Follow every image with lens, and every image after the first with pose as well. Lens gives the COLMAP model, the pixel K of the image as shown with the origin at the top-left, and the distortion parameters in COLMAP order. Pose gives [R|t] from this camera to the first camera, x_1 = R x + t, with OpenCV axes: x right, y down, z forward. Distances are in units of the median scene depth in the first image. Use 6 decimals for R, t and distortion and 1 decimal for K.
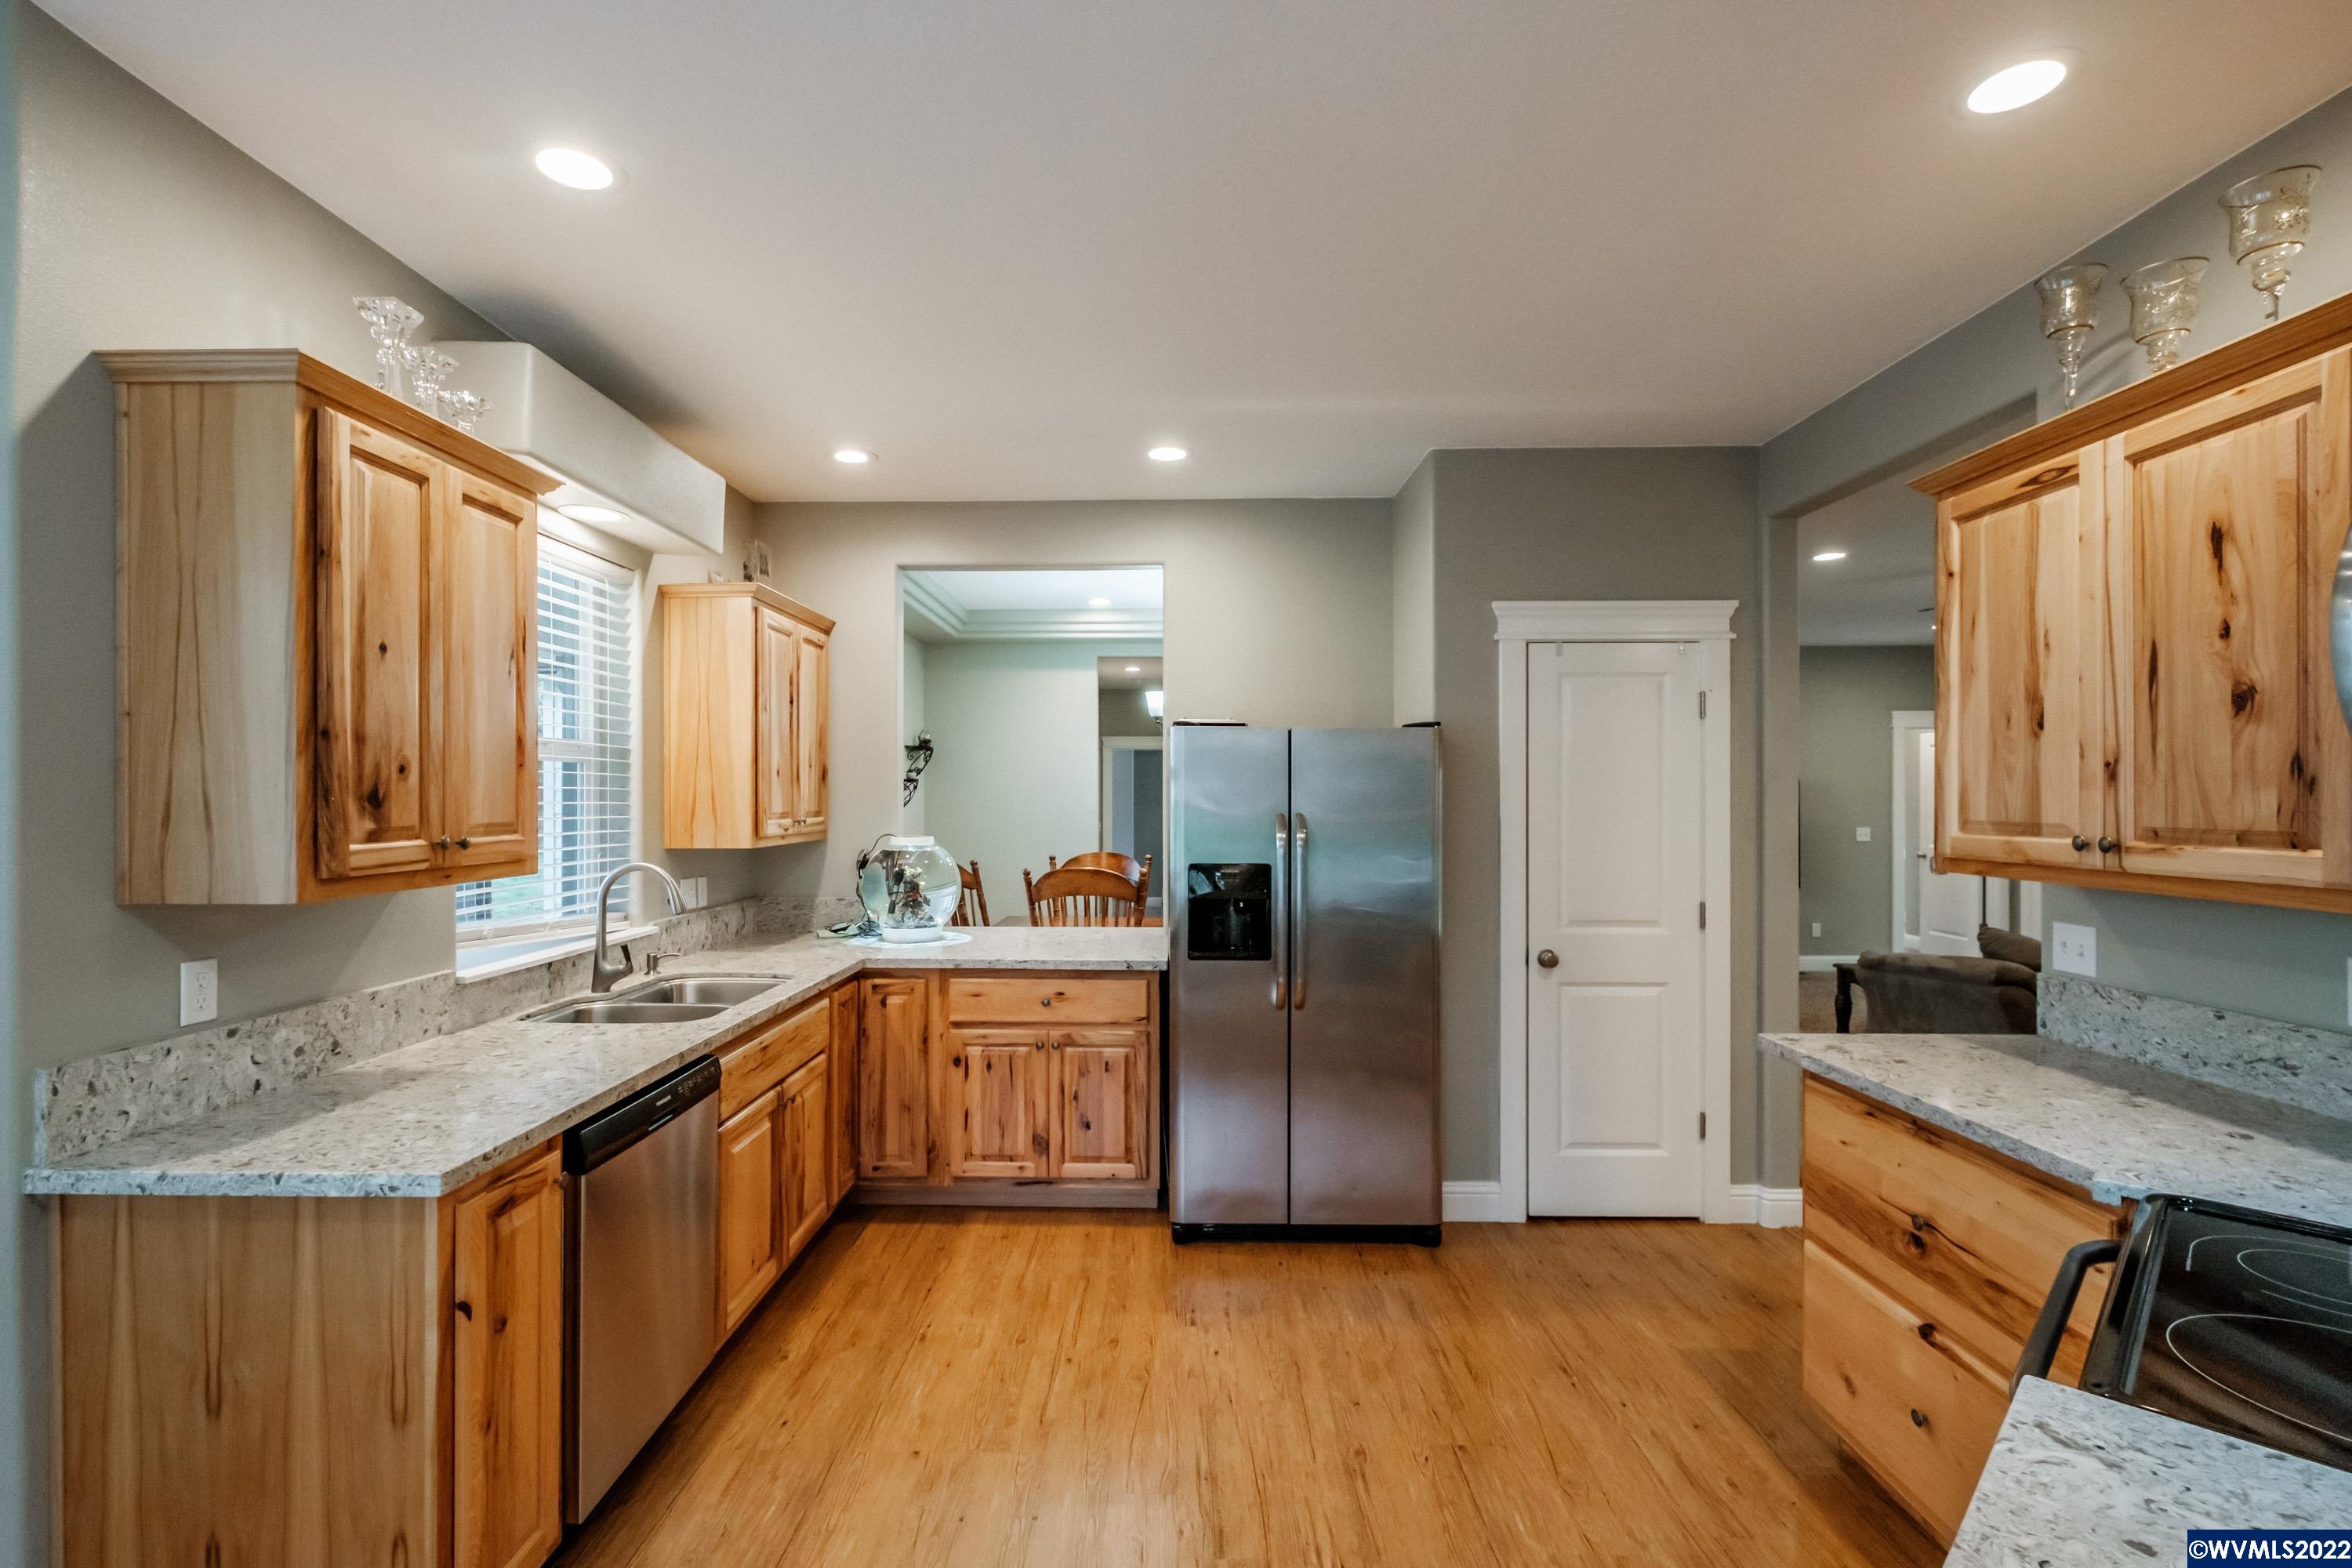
lens RADIAL K [[1007.4, 0, 1147.6], [0, 1007.4, 791.5], [0, 0, 1]] dist [0.000276, -0.000049]
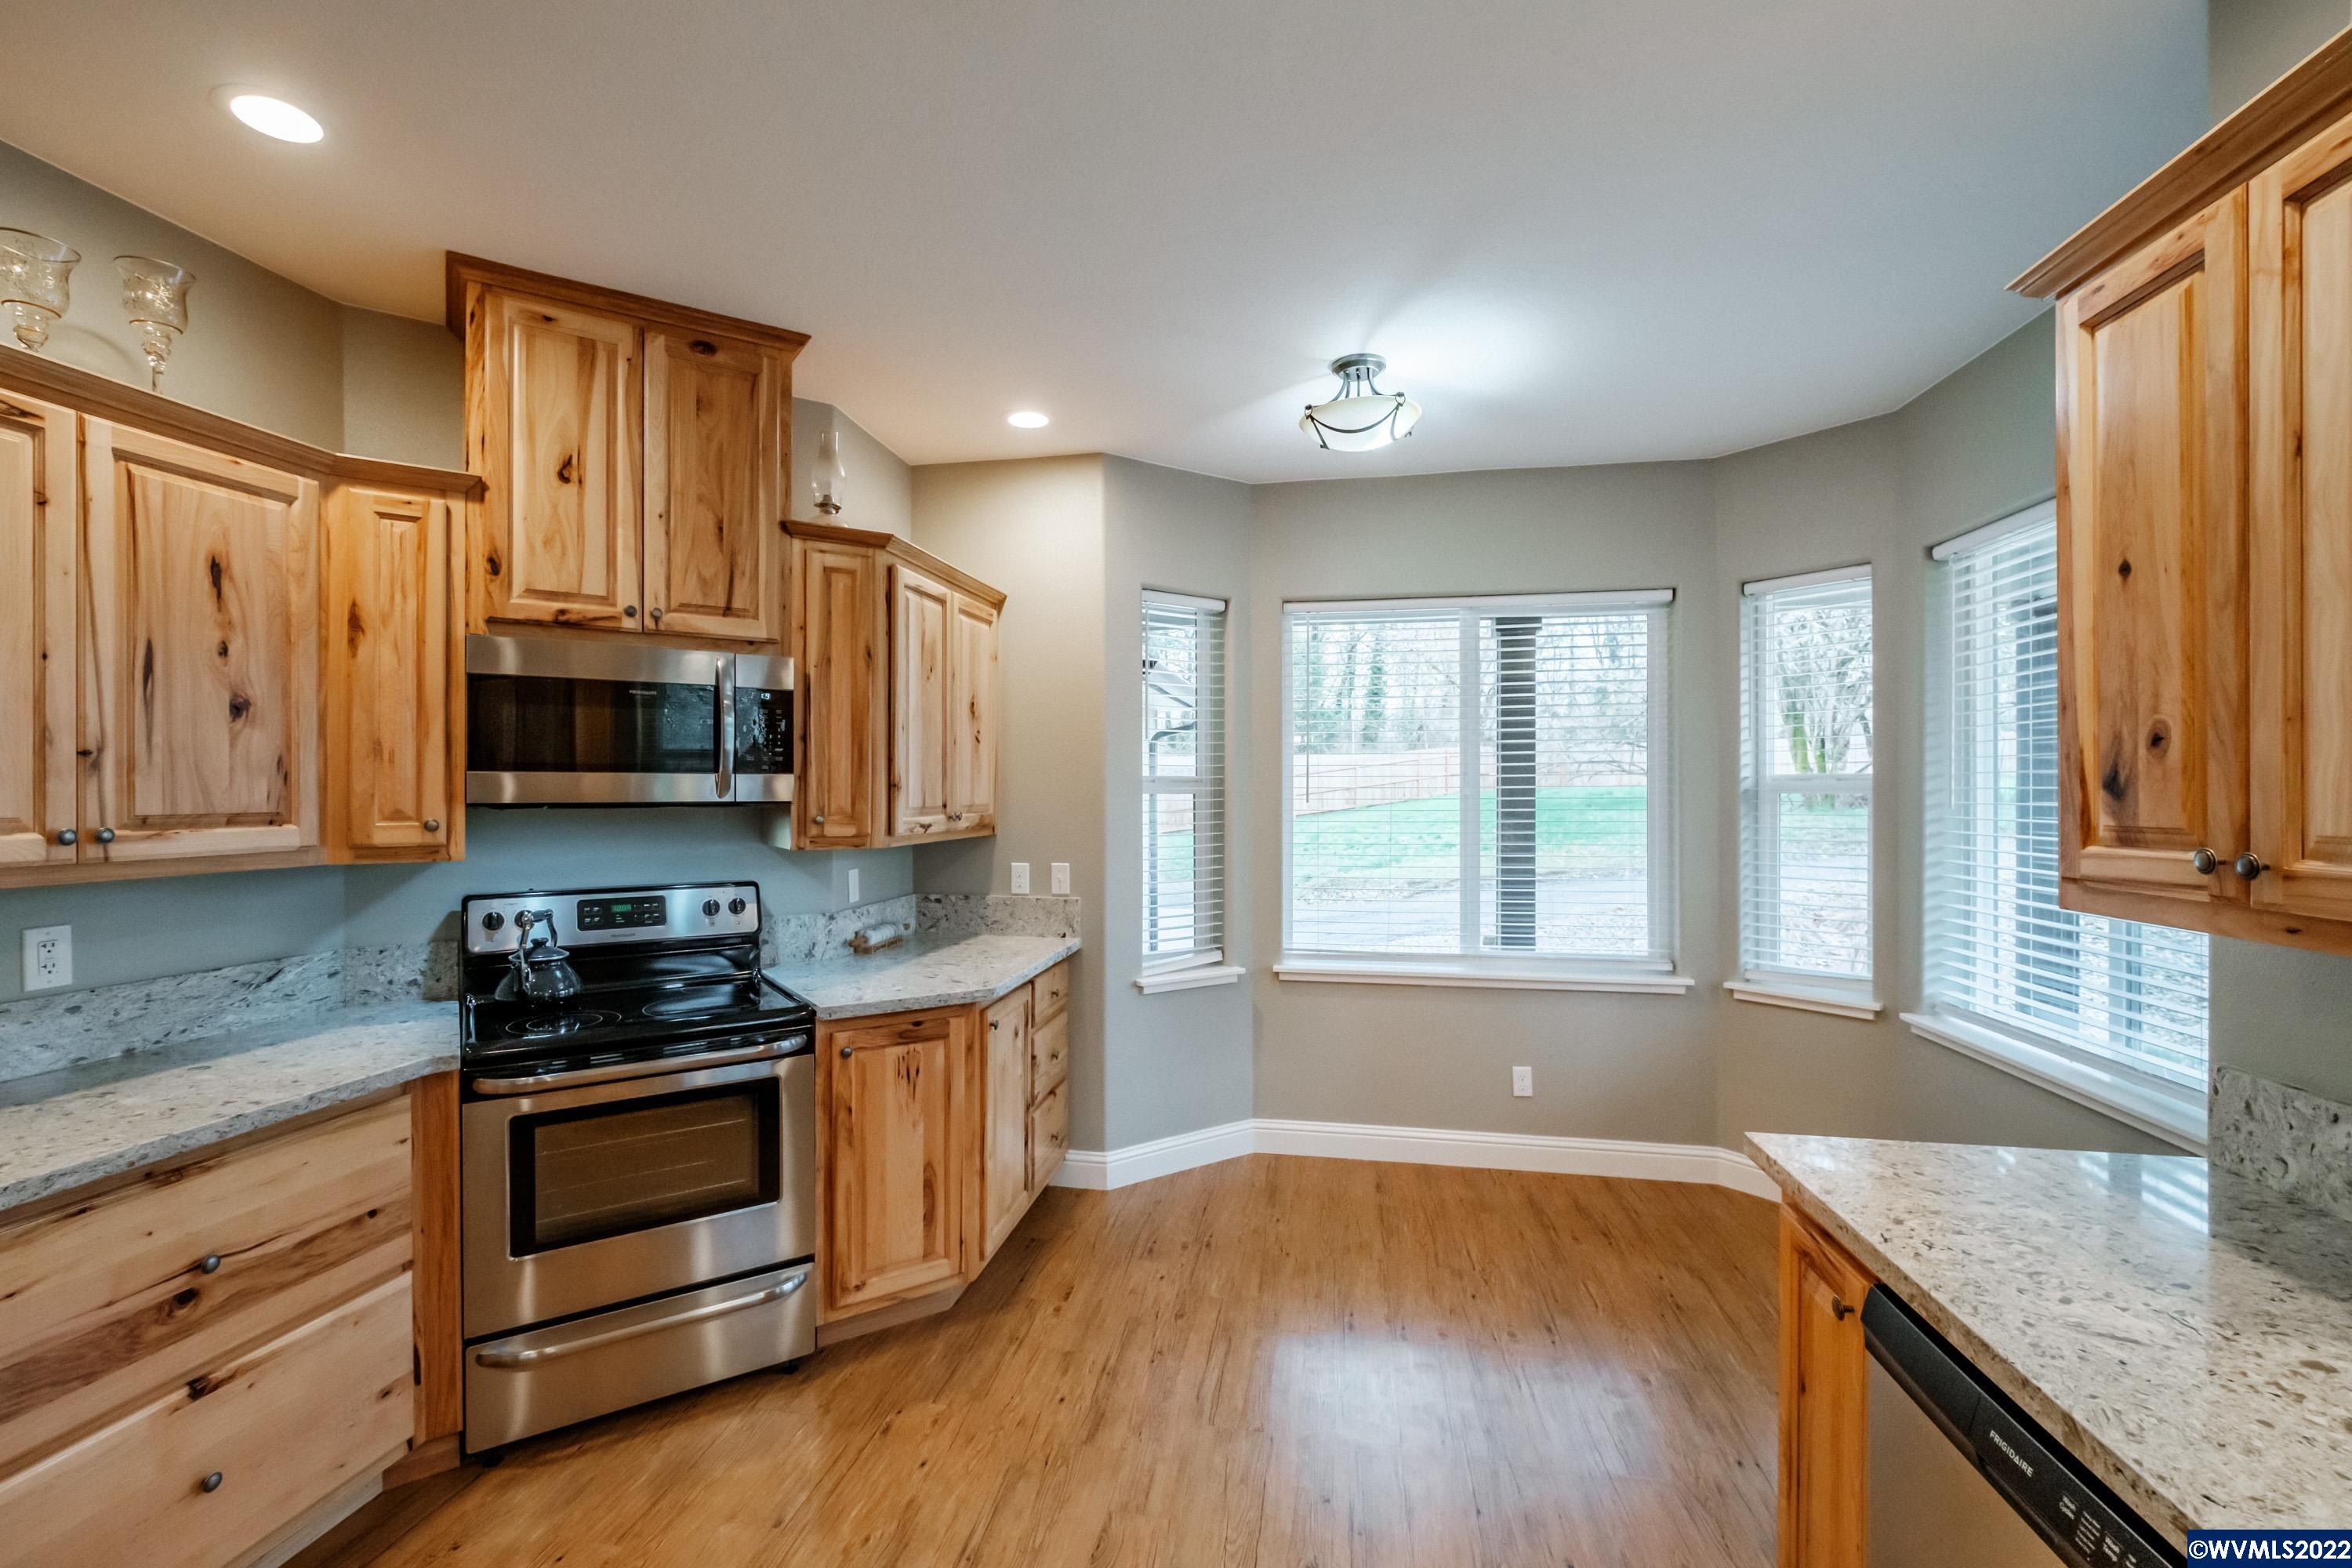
lens RADIAL K [[1007.4, 0, 1147.6], [0, 1007.4, 791.5], [0, 0, 1]] dist [0.000276, -0.000049]
pose [[-0.987033, 0.001086, 0.160516, -0.216137], [0.000688, 0.999997, -0.002536, 0.014235], [-0.160519, -0.002393, -0.987030, 1.922600]]
